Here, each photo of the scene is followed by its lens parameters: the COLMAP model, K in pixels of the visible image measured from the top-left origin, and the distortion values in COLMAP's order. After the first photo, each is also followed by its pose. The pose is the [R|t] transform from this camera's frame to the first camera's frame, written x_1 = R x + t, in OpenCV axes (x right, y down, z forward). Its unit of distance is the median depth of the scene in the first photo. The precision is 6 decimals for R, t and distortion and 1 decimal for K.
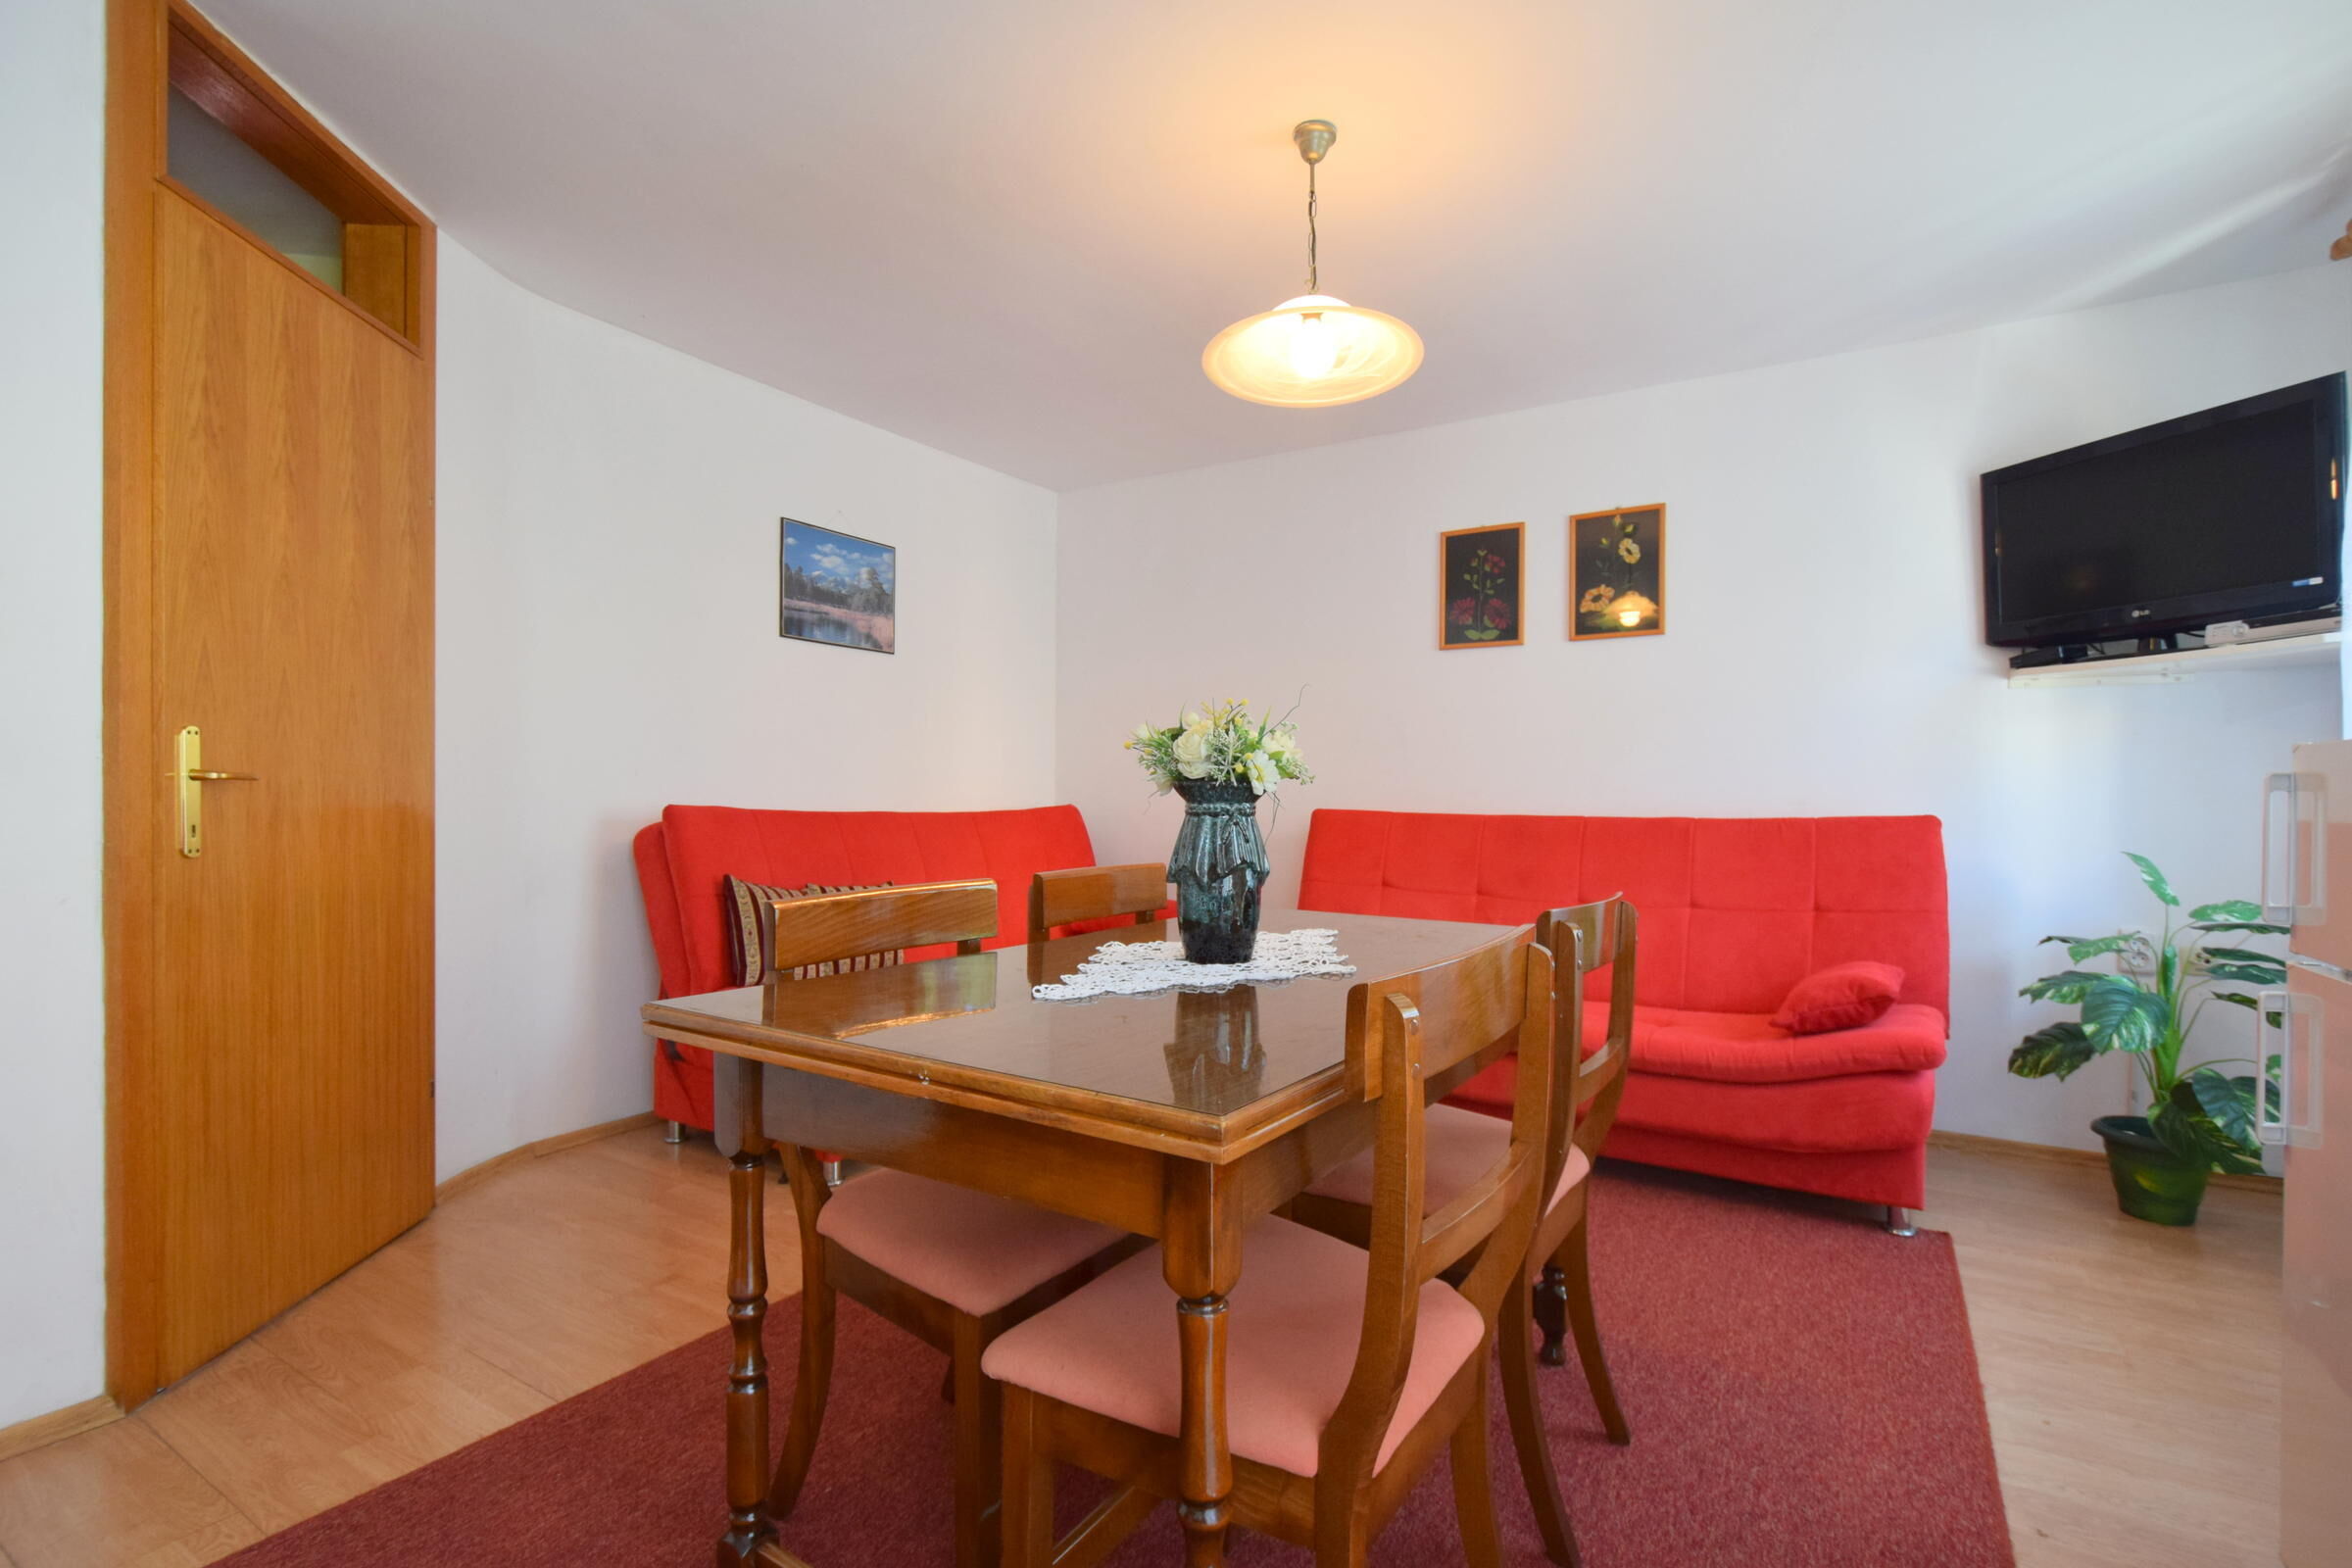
lens RADIAL K [[1063.6, 0, 1167.5], [0, 1063.6, 793.4], [0, 0, 1]] dist [0.013323, -0.010982]
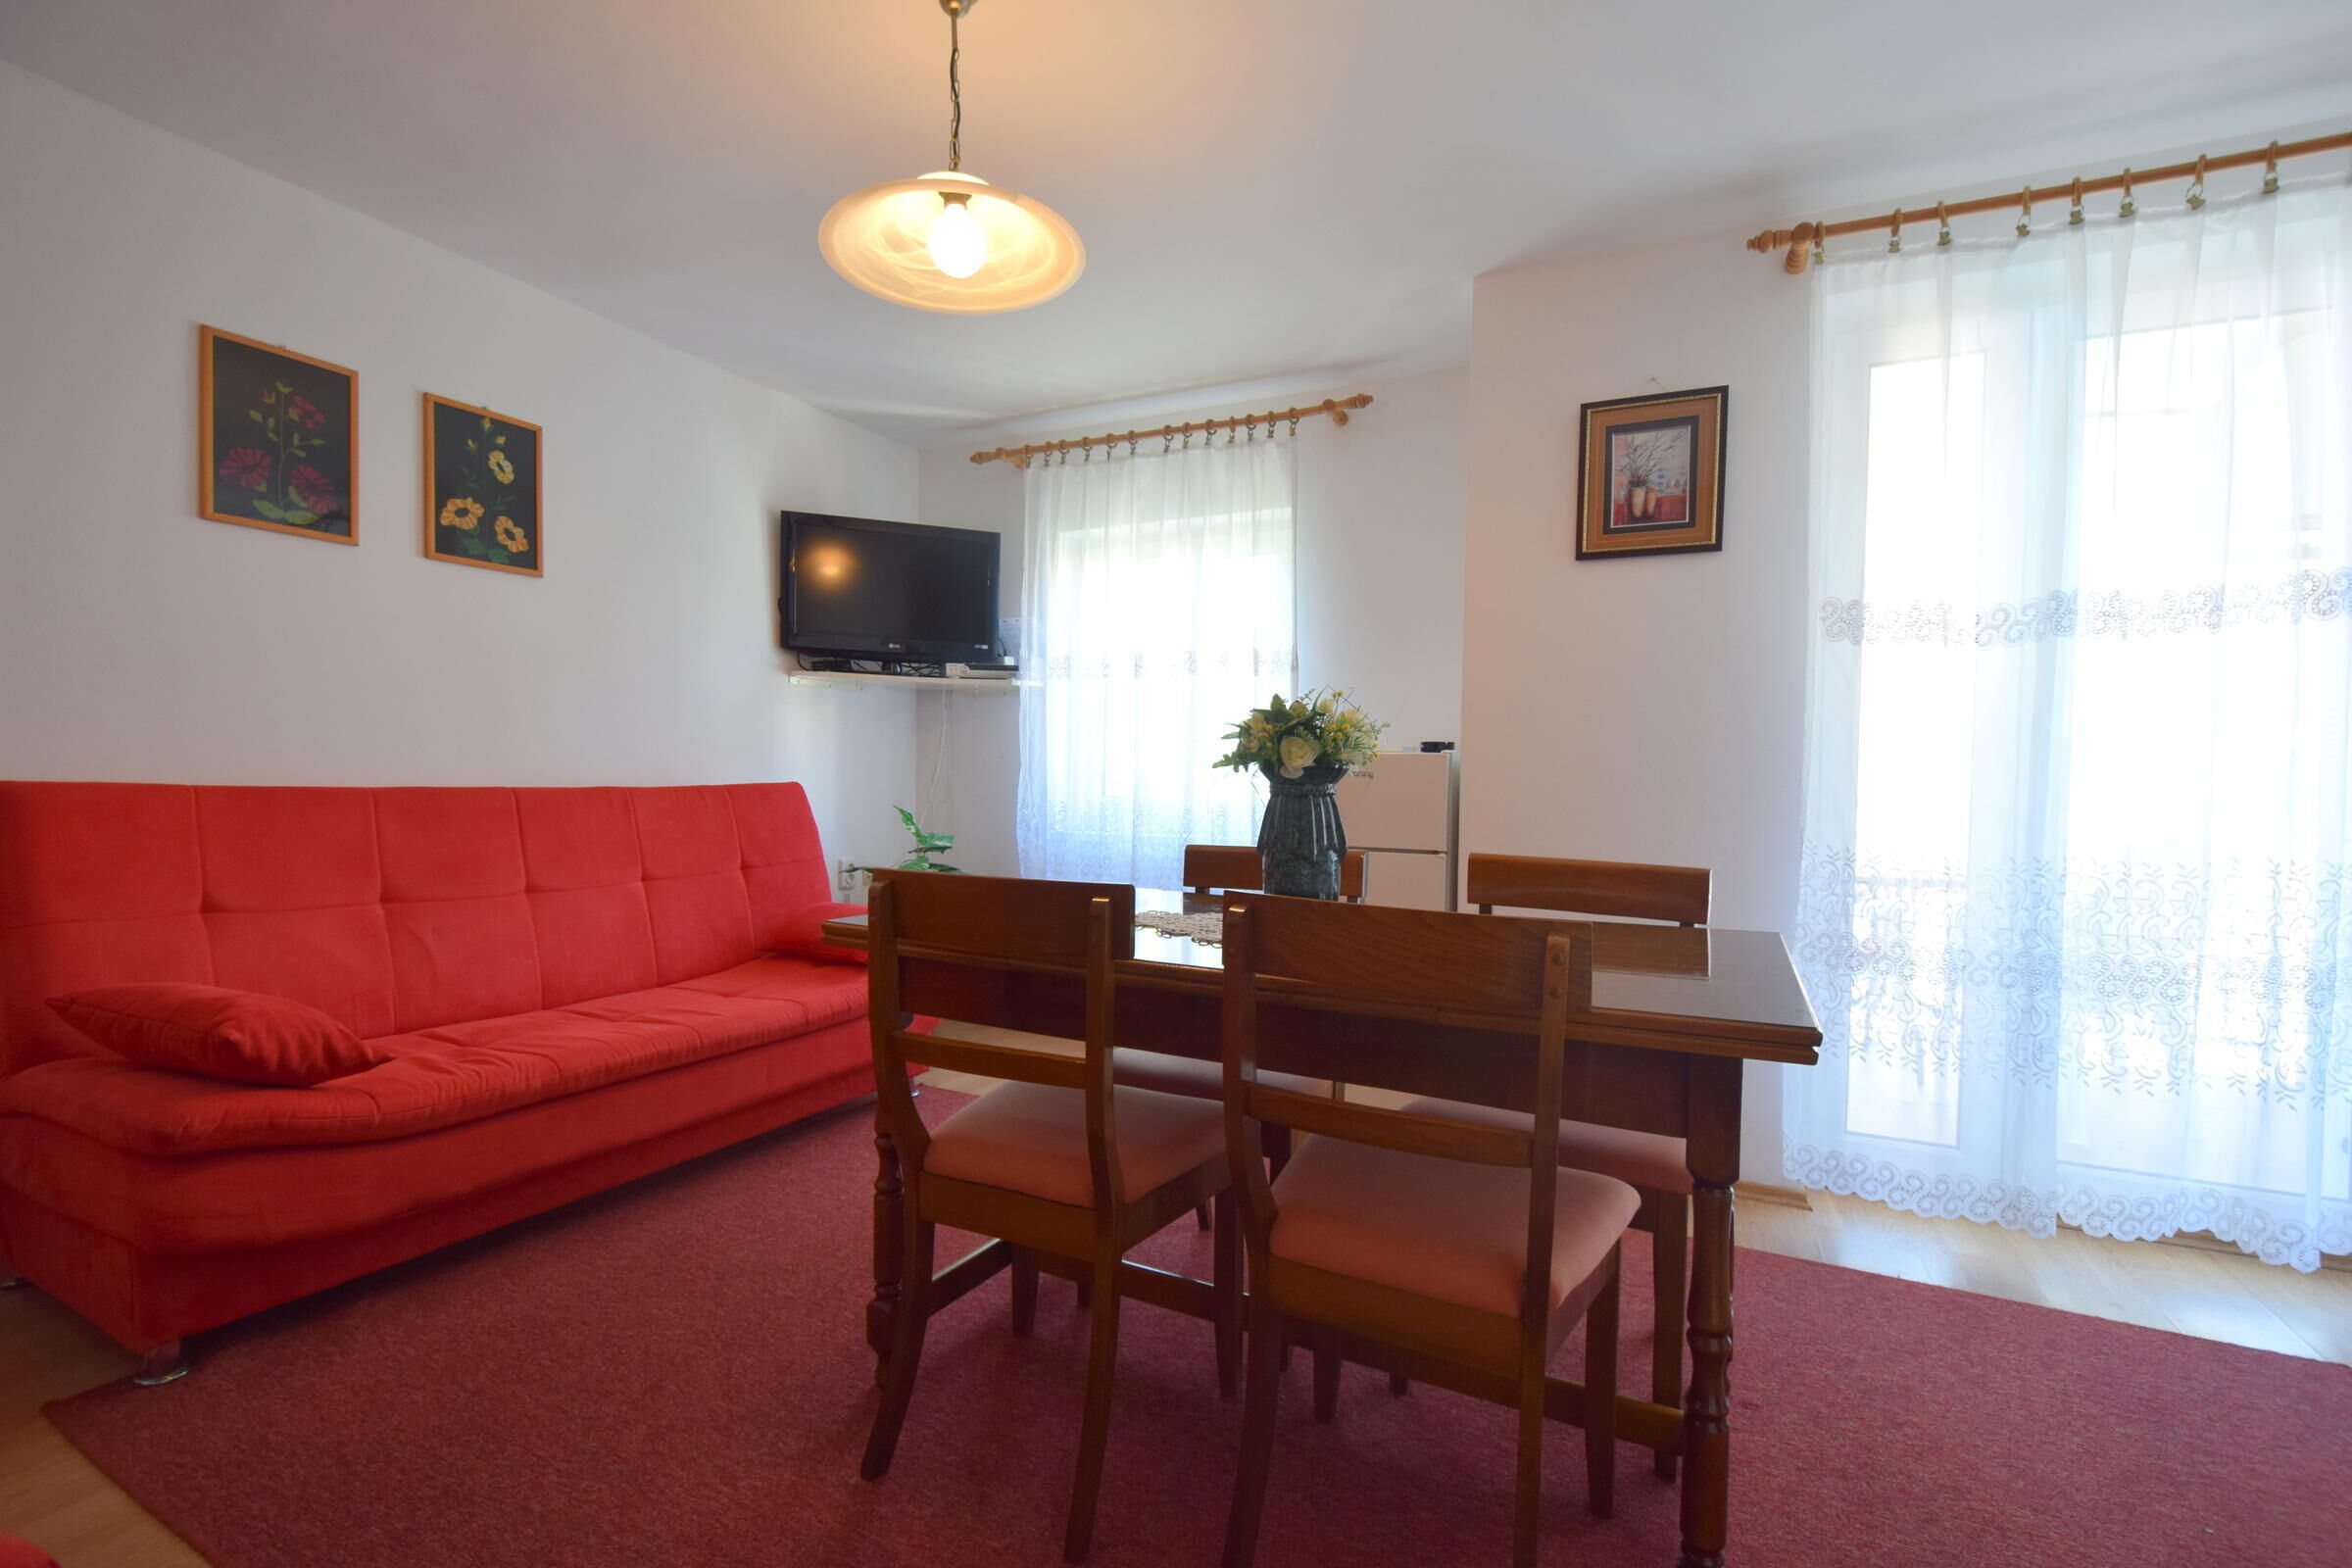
lens RADIAL K [[1063.6, 0, 1167.5], [0, 1063.6, 793.4], [0, 0, 1]] dist [0.013323, -0.010982]
pose [[-0.100521, -0.021665, 0.994699, -0.451971], [-0.017889, 0.999641, 0.019964, 0.000806], [-0.994774, -0.015787, -0.100873, 0.563097]]
